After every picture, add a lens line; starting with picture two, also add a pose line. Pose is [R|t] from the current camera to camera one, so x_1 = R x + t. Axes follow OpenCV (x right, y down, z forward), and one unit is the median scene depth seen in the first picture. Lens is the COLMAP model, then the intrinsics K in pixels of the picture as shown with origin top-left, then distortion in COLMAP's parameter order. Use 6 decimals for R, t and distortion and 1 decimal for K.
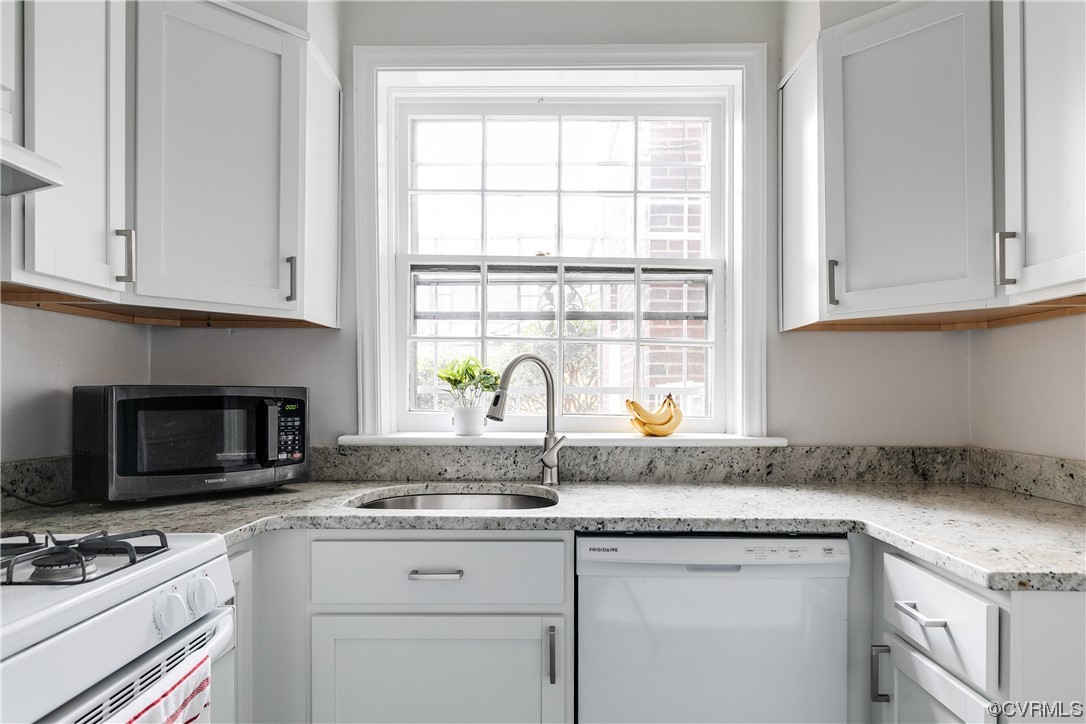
lens RADIAL K [[667.9, 0, 541.3], [0, 667.9, 394.7], [0, 0, 1]] dist [0.001854, 0.001762]
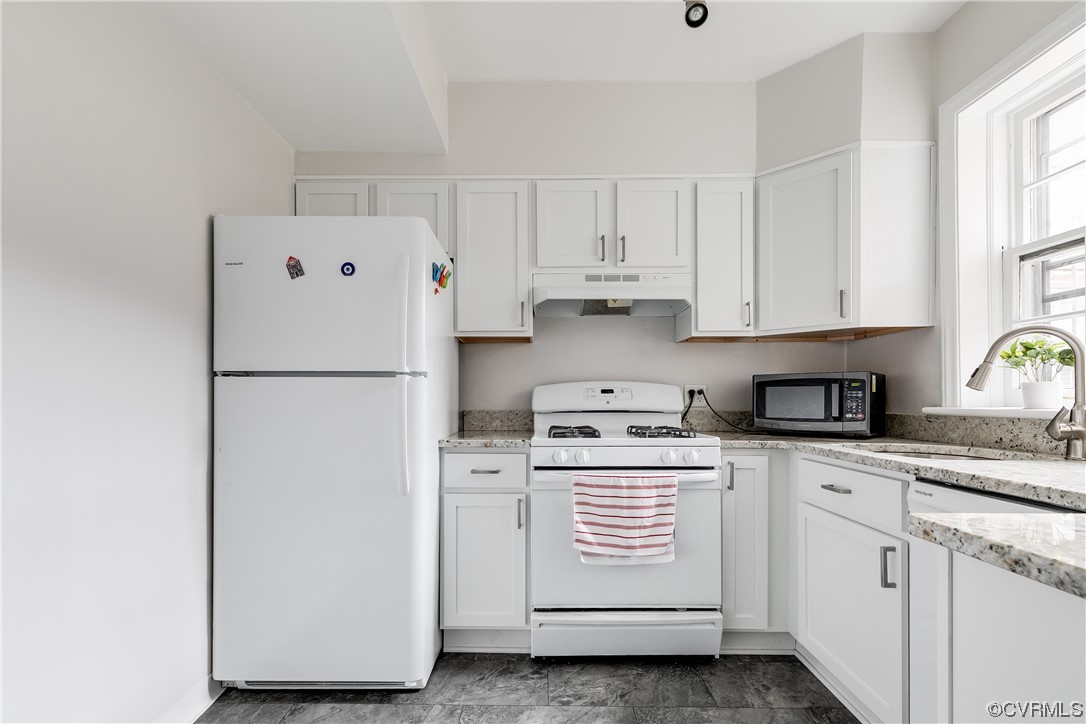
lens RADIAL K [[496.0, 0, 545.3], [0, 496.0, 386.2], [0, 0, 1]] dist [0.007931, -0.000163]
pose [[0.017701, -0.028697, -0.999431, 0.777869], [-0.001922, 0.999585, -0.028735, 0.057899], [0.999841, 0.002430, 0.017639, 0.261240]]
